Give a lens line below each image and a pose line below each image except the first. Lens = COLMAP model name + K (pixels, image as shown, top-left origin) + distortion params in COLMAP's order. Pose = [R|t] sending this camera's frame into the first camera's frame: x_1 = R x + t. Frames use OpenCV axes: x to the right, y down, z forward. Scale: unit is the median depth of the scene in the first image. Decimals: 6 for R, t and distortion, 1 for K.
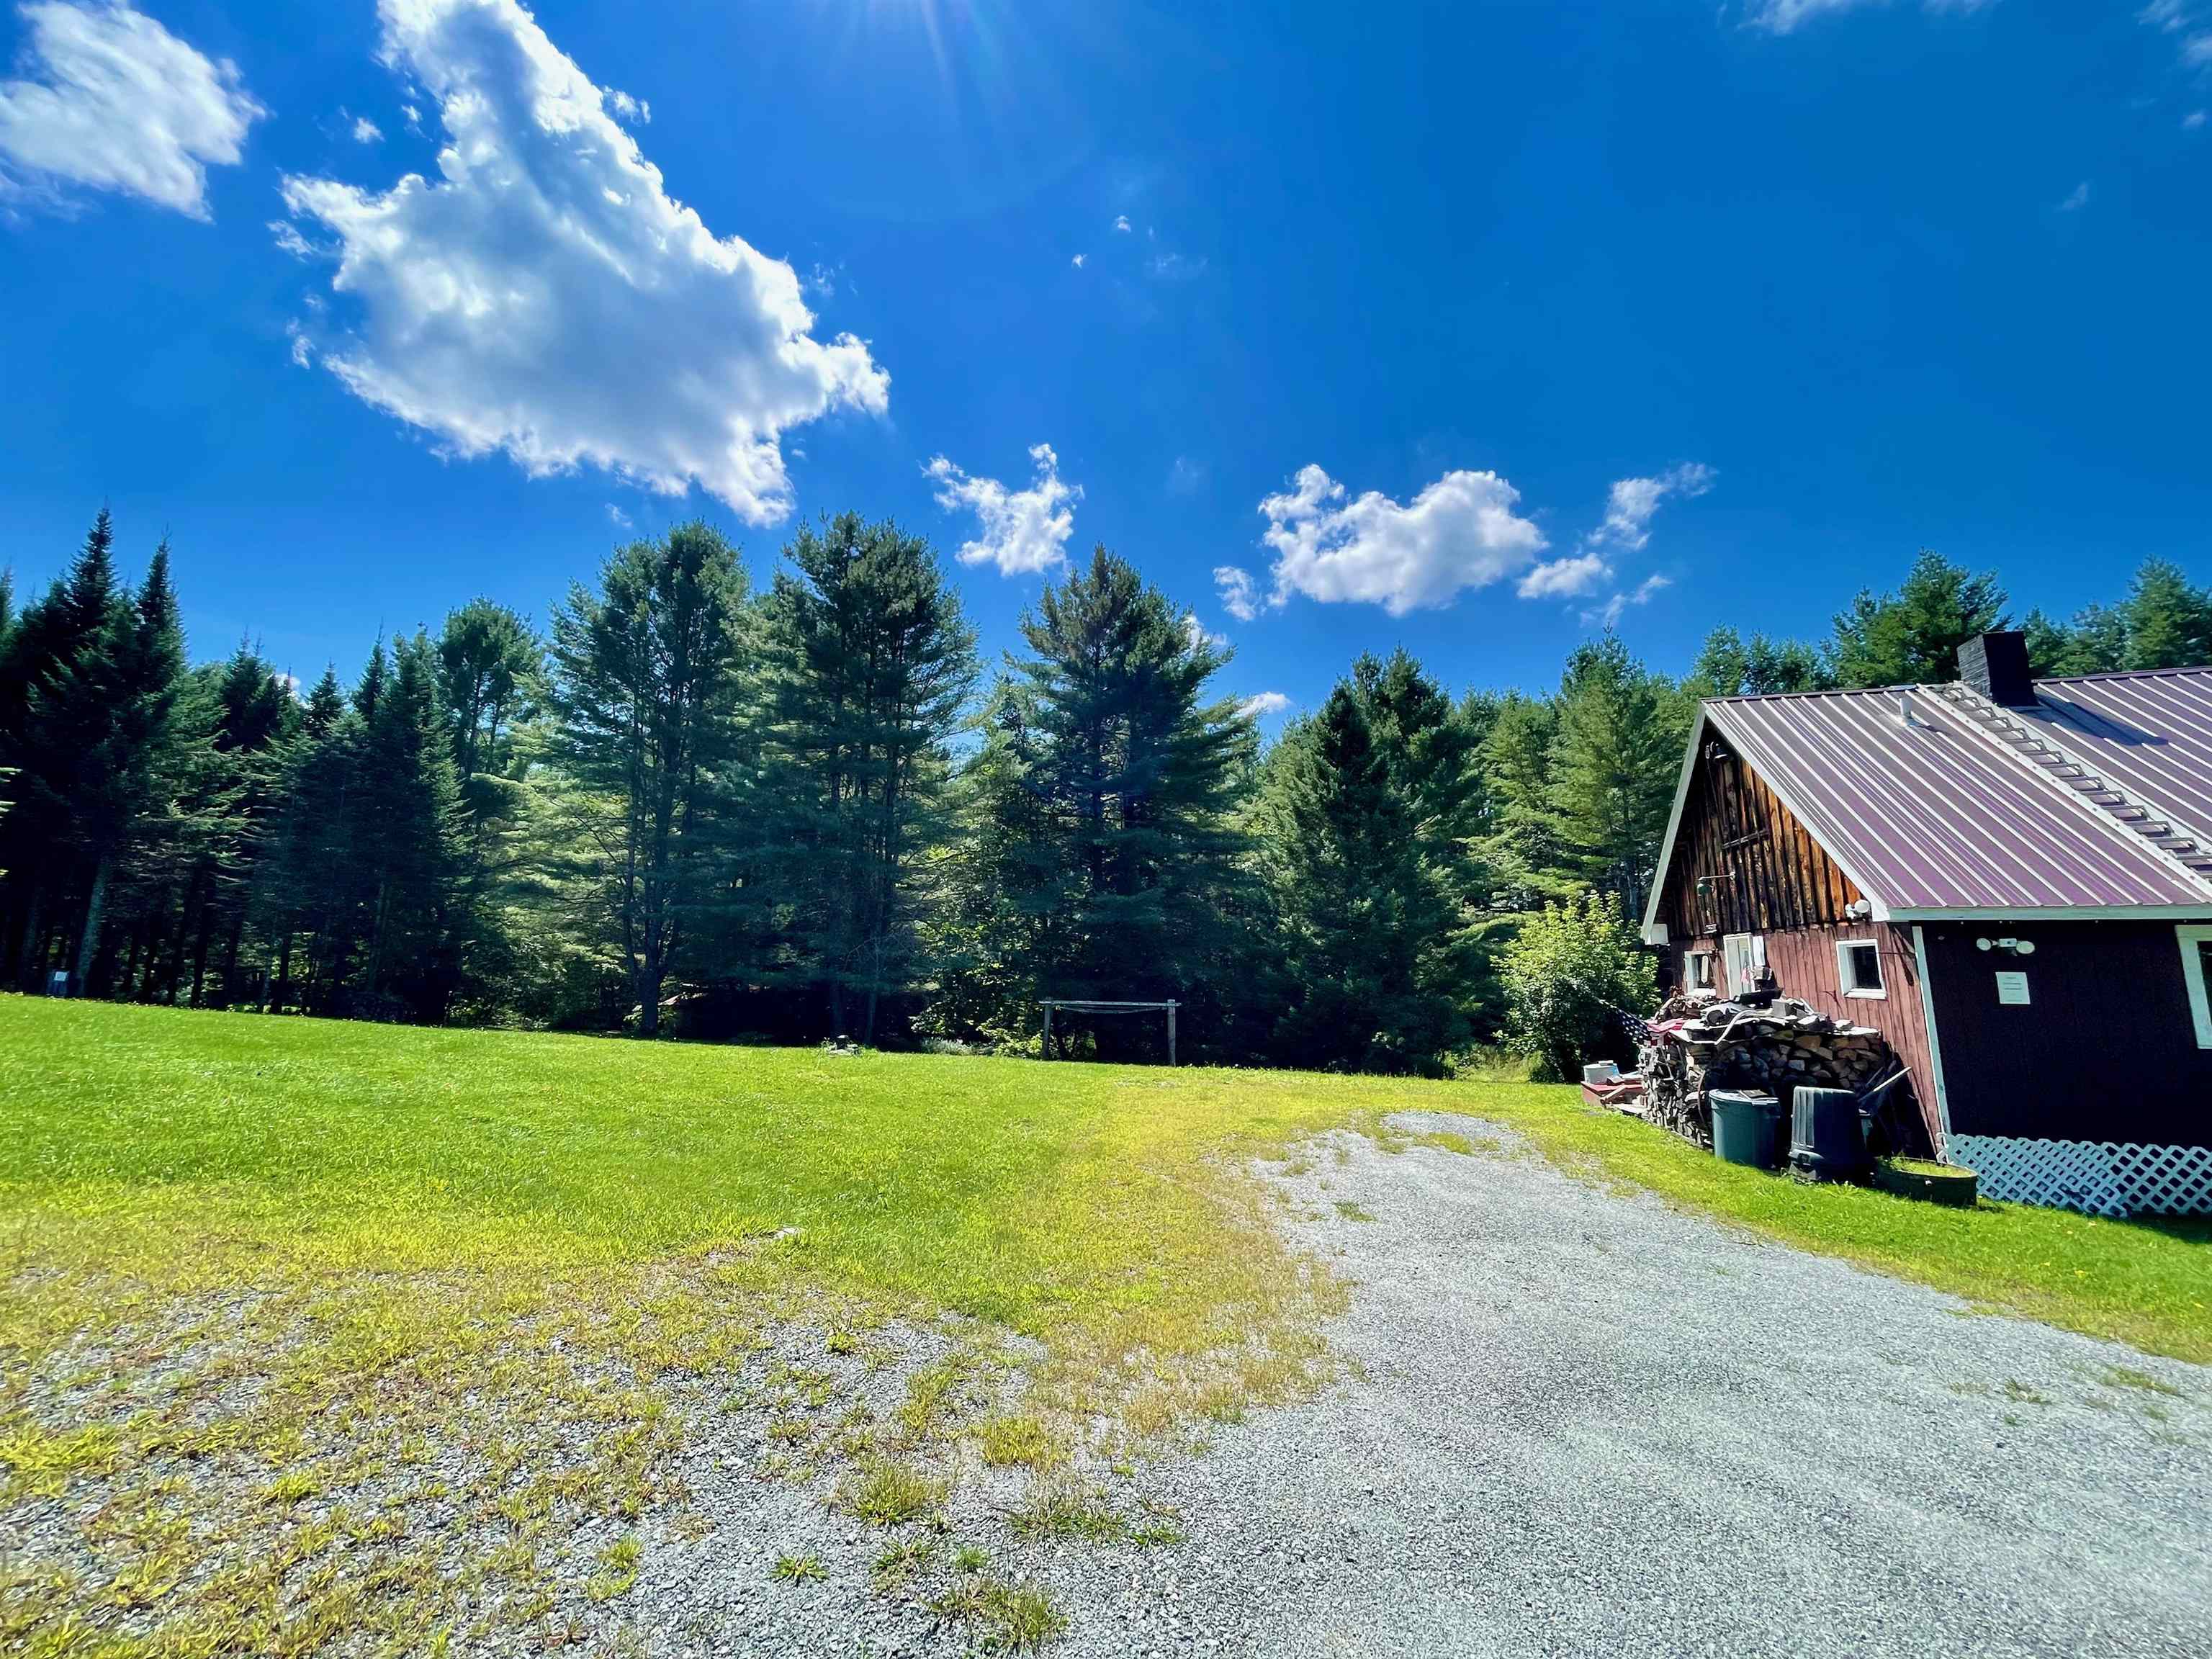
lens RADIAL K [[897.1, 0, 1092.9], [0, 897.1, 826.2], [0, 0, 1]] dist [0.021248, -0.007231]
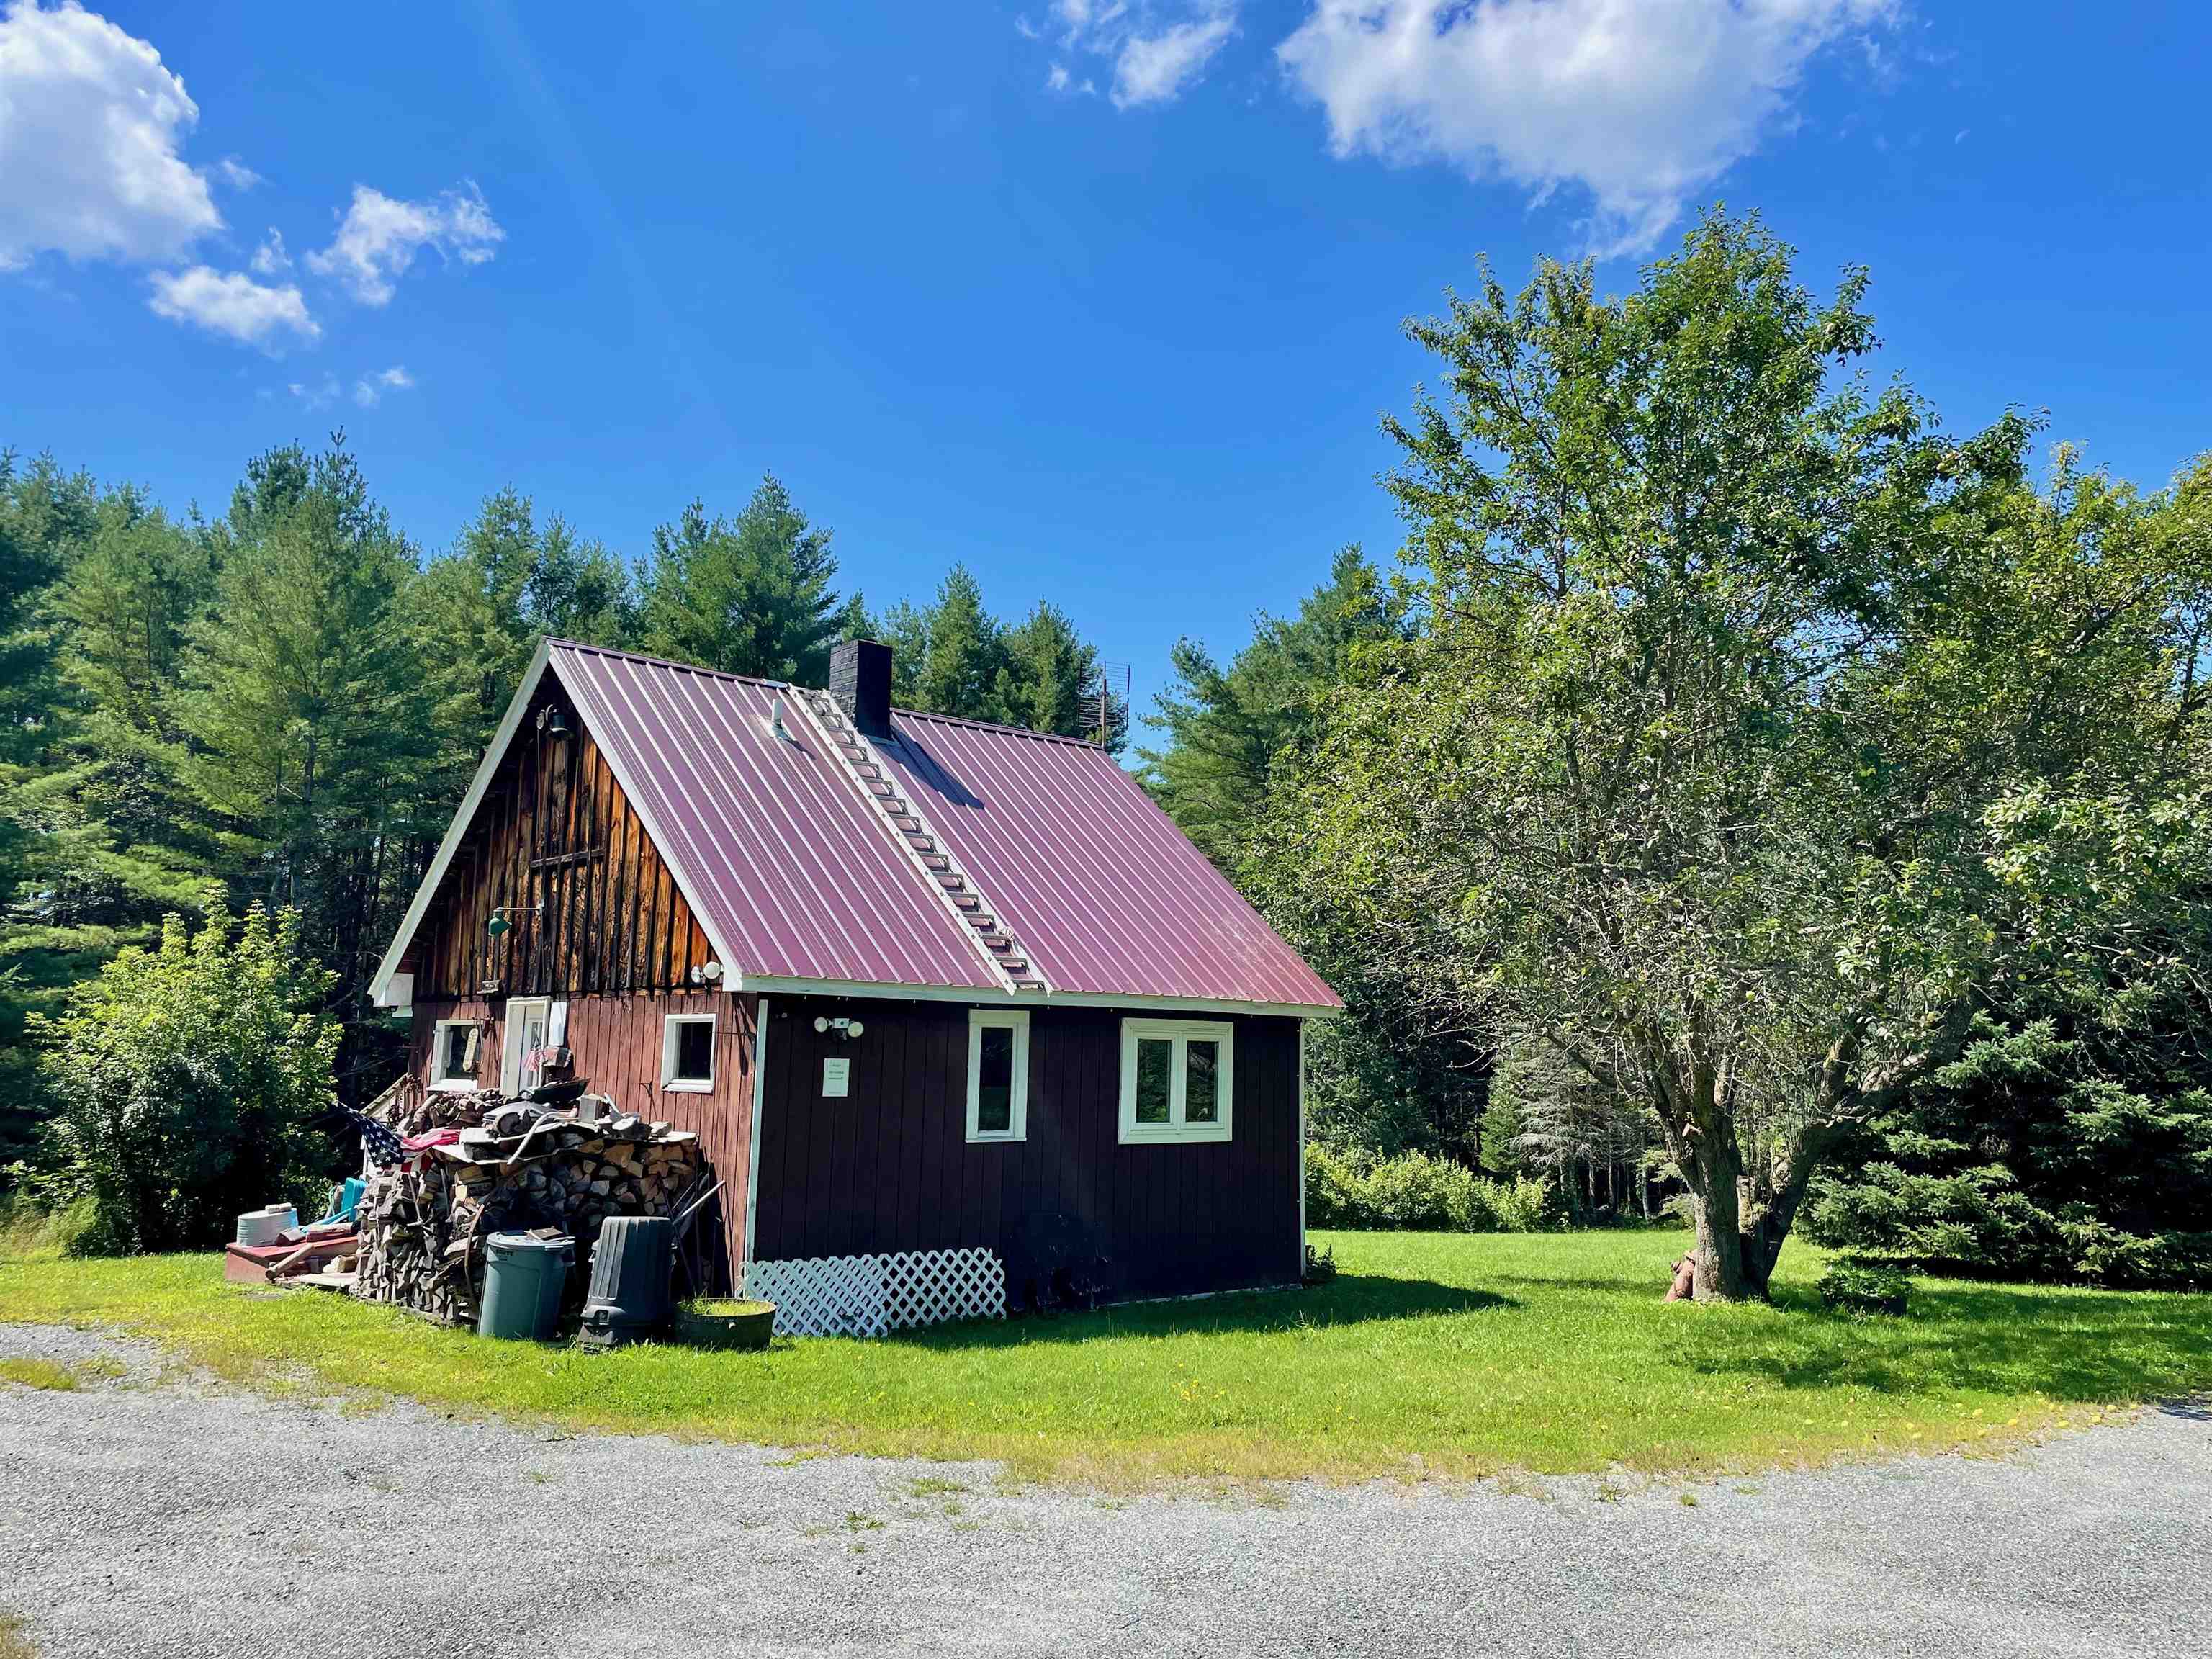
lens RADIAL K [[1662.4, 0, 1108.9], [0, 1662.4, 815.4], [0, 0, 1]] dist [0.076591, -0.101691]
pose [[0.549305, 0.129527, 0.825522, -0.117583], [-0.149162, 0.987246, -0.055650, -0.009469], [-0.822201, -0.092568, 0.561620, -0.033576]]
